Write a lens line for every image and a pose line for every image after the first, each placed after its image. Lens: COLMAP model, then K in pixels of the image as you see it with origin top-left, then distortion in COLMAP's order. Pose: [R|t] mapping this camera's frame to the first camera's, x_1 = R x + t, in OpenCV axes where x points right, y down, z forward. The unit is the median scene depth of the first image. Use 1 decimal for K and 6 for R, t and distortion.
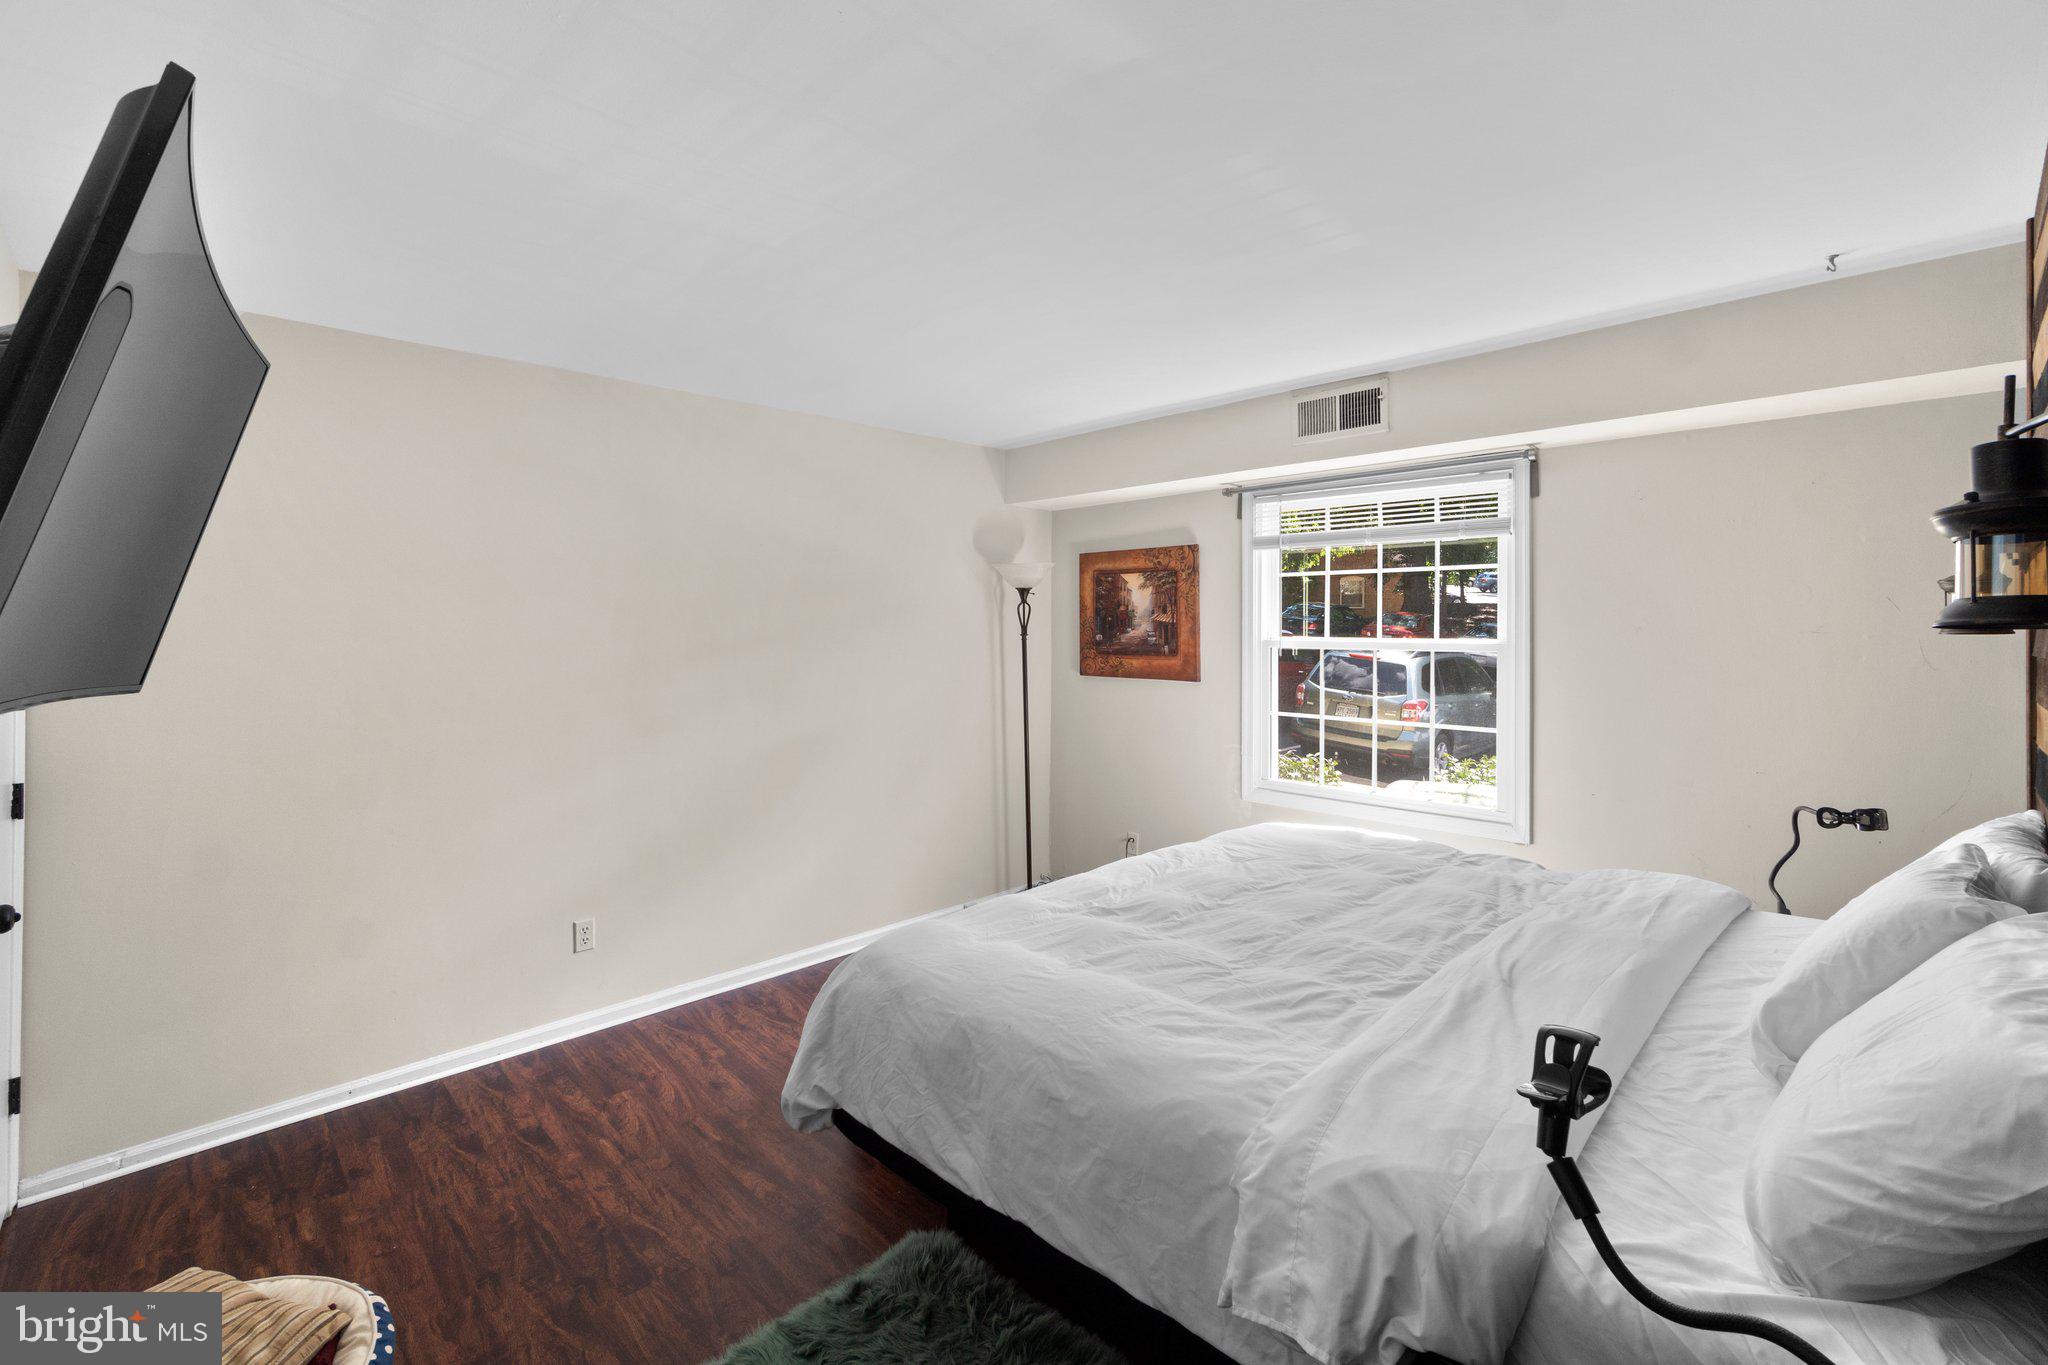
lens RADIAL K [[895.1, 0, 1028.2], [0, 895.1, 666.2], [0, 0, 1]] dist [-0.000907, 0.001955]
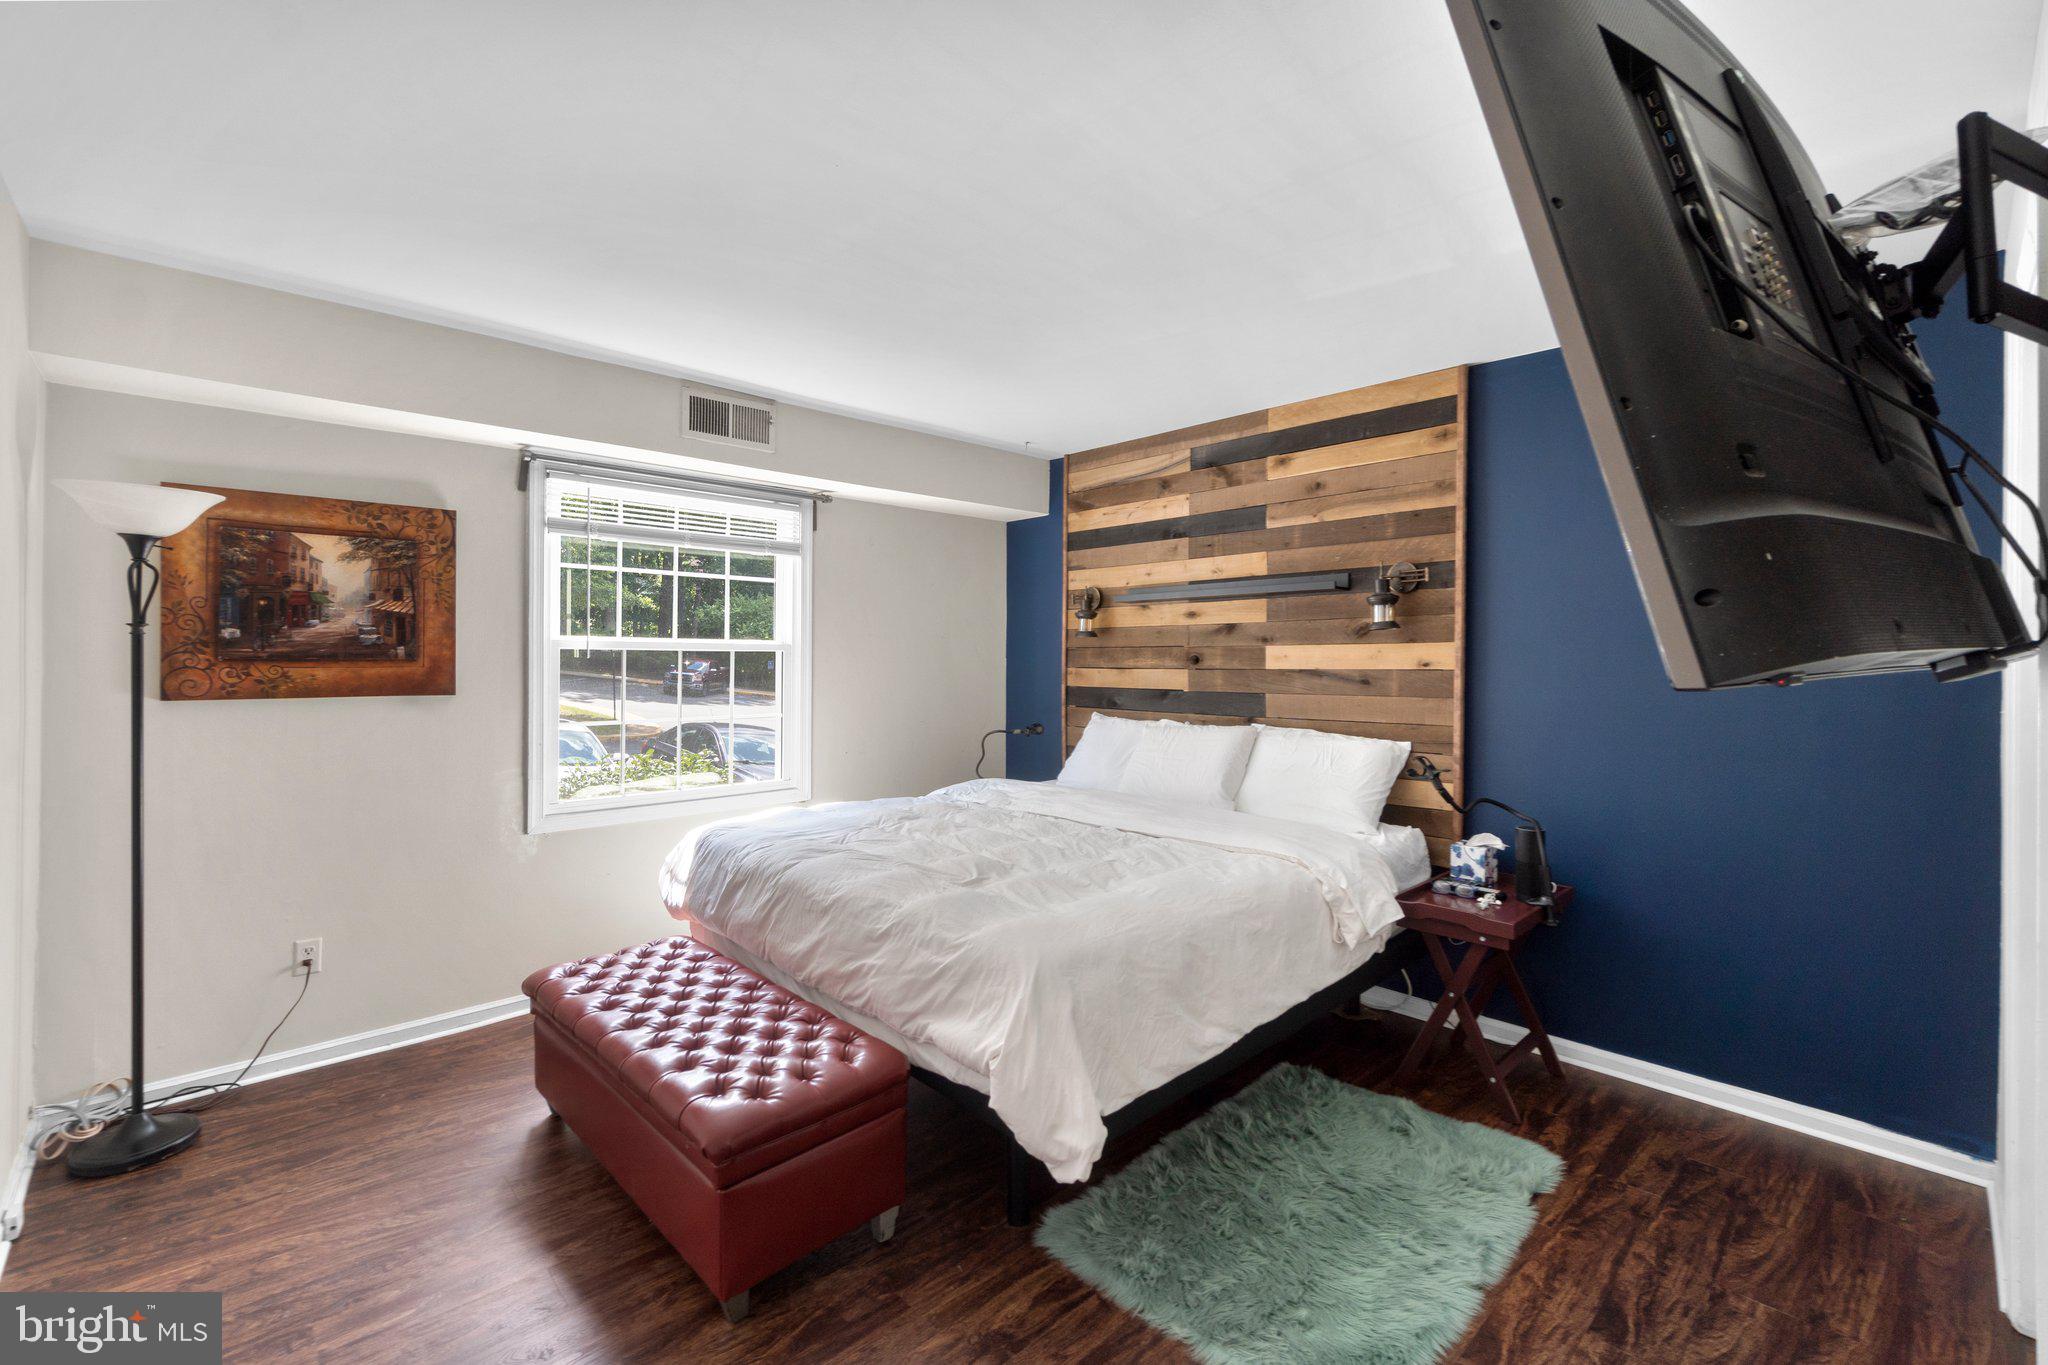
lens RADIAL K [[895.1, 0, 938.2], [0, 895.1, 633.1], [0, 0, 1]] dist [-0.000907, 0.001955]
pose [[0.092416, 0.008027, 0.995688, -0.514142], [0.014788, 0.999846, -0.009433, -0.021276], [-0.995611, 0.015596, 0.092283, 0.529165]]
